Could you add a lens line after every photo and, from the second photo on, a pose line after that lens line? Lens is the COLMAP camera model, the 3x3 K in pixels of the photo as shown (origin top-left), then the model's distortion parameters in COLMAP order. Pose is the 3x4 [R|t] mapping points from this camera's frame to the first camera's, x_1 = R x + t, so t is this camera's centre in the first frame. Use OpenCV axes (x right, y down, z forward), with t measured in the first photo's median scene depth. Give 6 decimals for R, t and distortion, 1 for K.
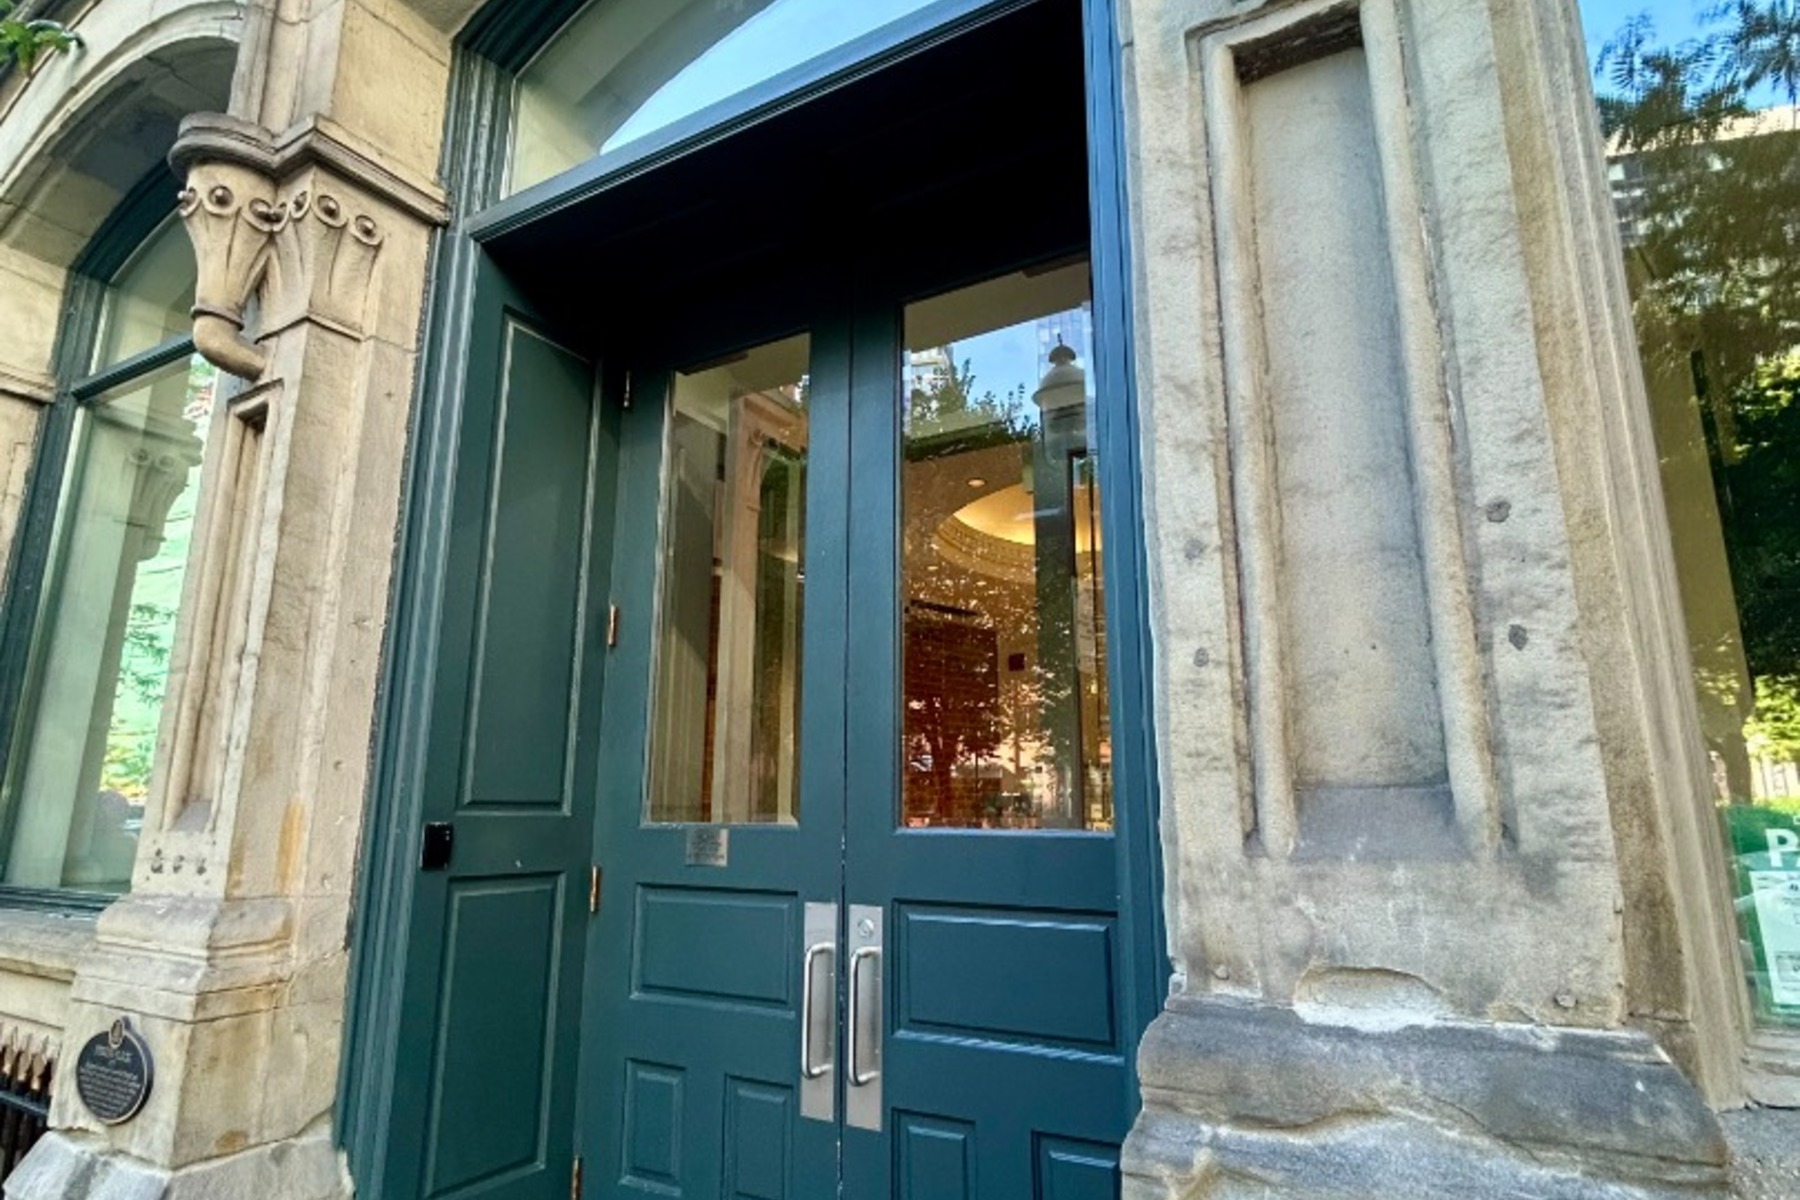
lens RADIAL K [[976.0, 0, 905.7], [0, 976.0, 597.9], [0, 0, 1]] dist [-0.001817, 0.001184]
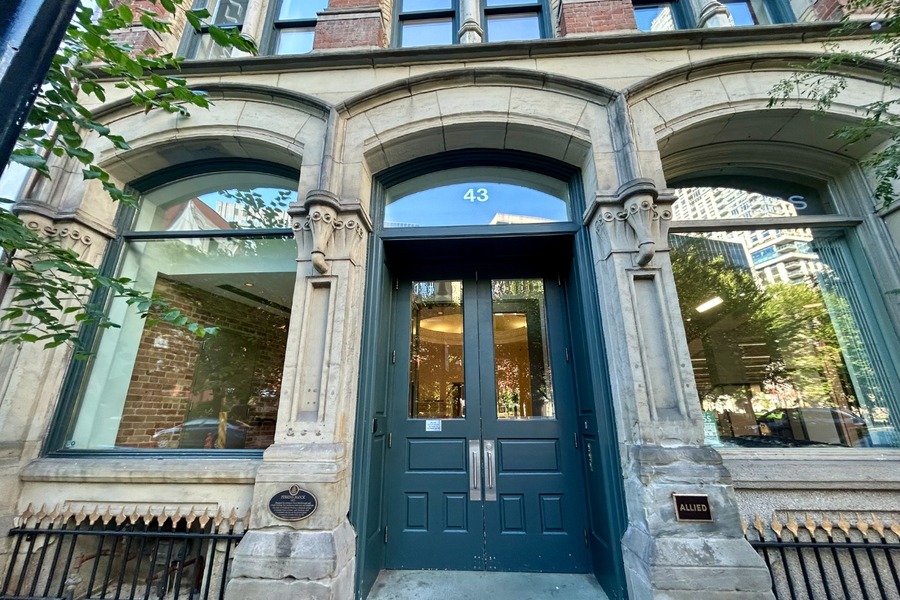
lens RADIAL K [[364.9, 0, 454.9], [0, 364.9, 298.4], [0, 0, 1]] dist [-0.003584, 0.000218]
pose [[0.891924, 0.136516, 0.431086, -1.677017], [-0.092107, 0.988201, -0.122371, -0.084092], [-0.442706, 0.069440, 0.893974, -0.480763]]
